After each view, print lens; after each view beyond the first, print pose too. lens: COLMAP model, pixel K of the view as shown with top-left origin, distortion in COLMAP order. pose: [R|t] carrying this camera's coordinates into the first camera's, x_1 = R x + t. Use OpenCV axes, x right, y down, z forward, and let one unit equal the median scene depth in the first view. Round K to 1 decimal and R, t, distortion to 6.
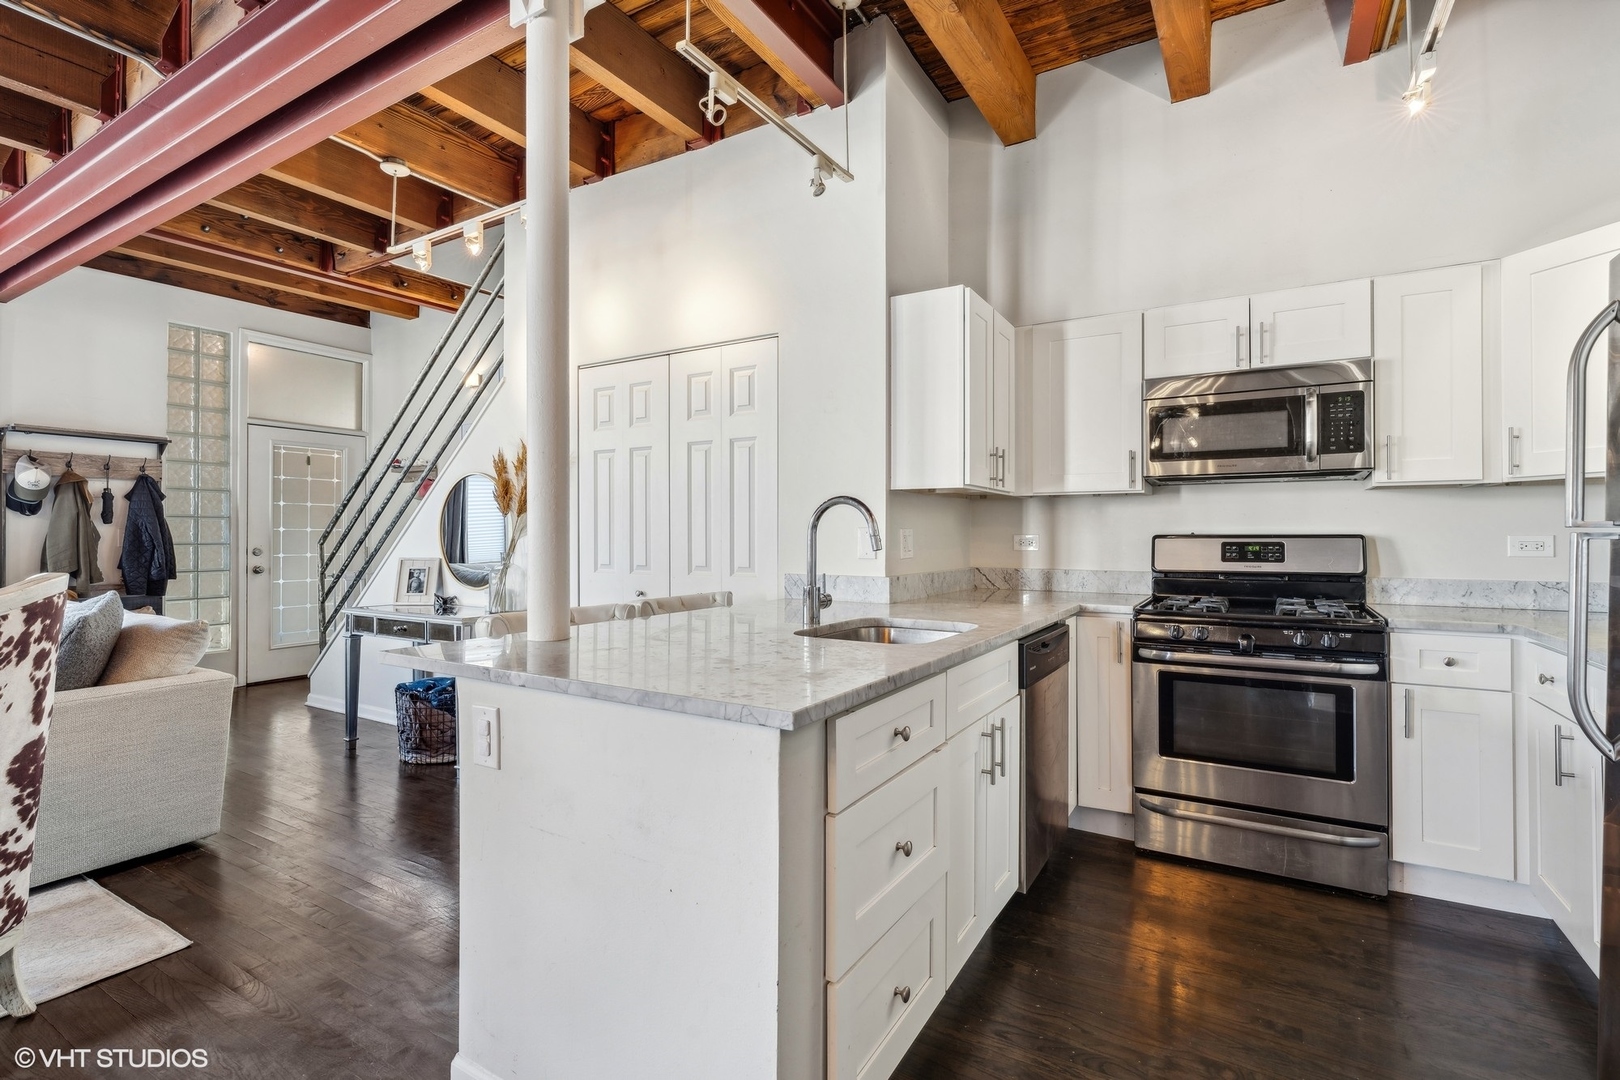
lens RADIAL K [[763.8, 0, 798.6], [0, 763.8, 527.8], [0, 0, 1]] dist [-0.003297, 0.000813]
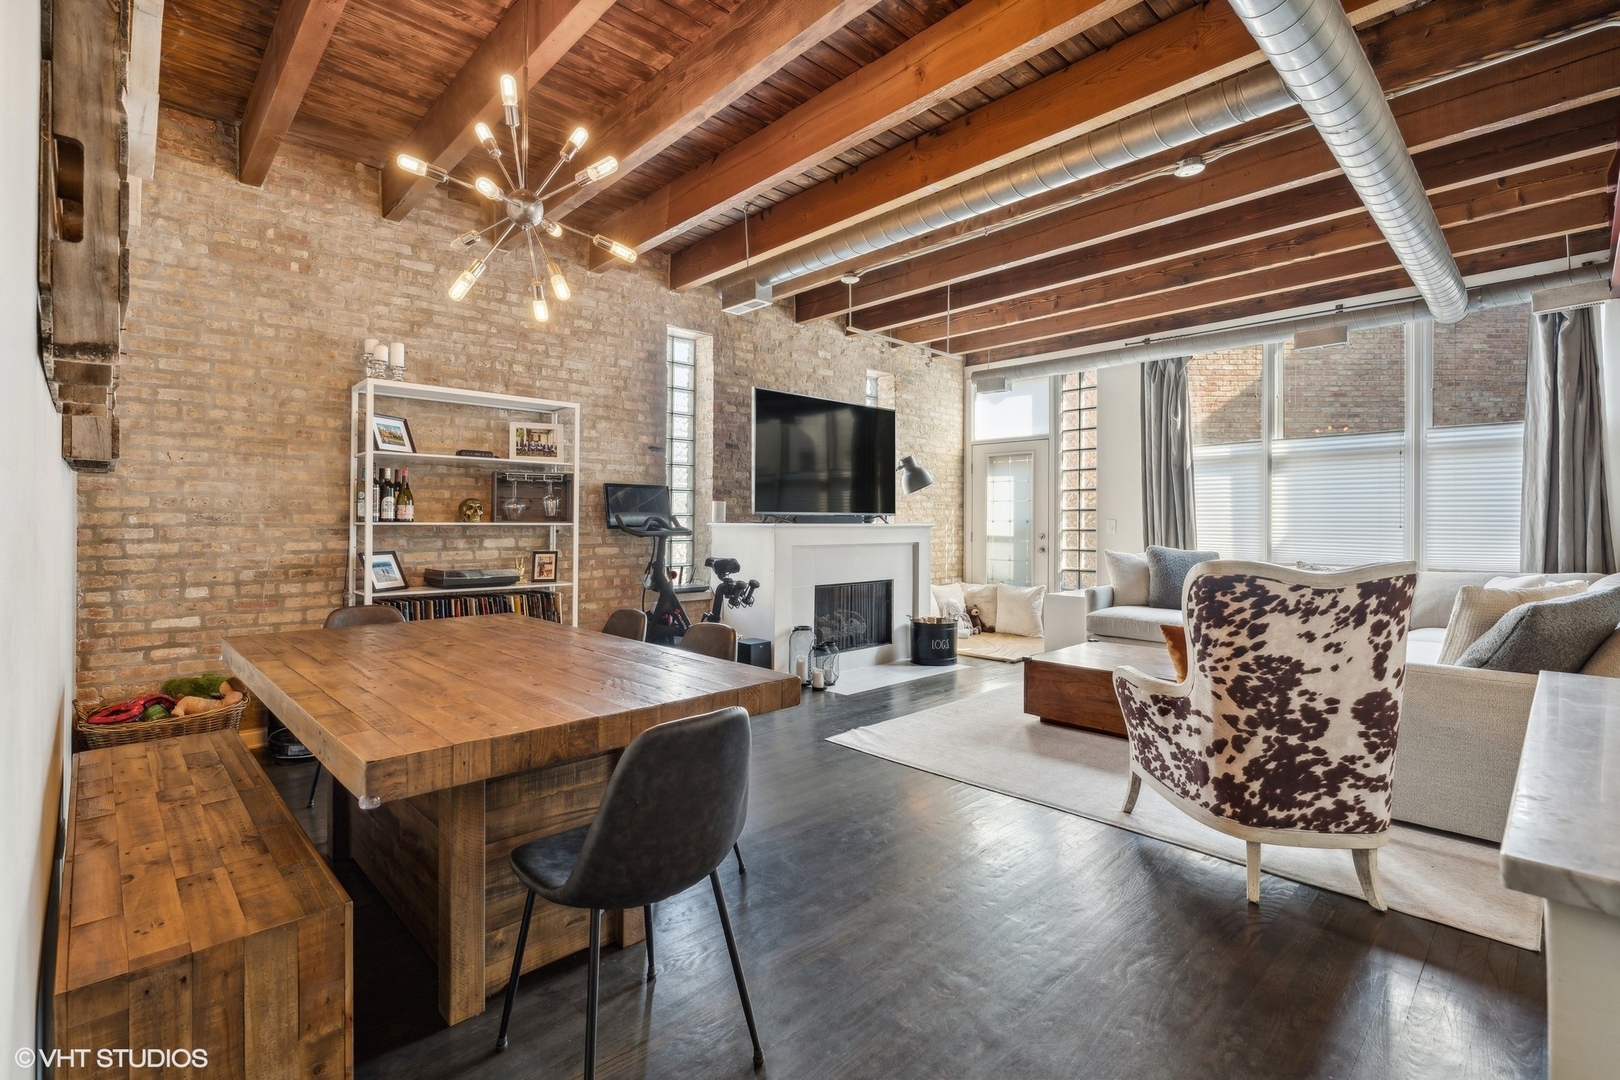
lens RADIAL K [[763.8, 0, 804.2], [0, 763.8, 520.7], [0, 0, 1]] dist [-0.003297, 0.000813]
pose [[-0.250763, -0.003330, -0.968043, 0.248785], [0.007056, 0.999961, -0.005268, -0.001776], [0.968023, -0.008152, -0.250730, 0.223522]]
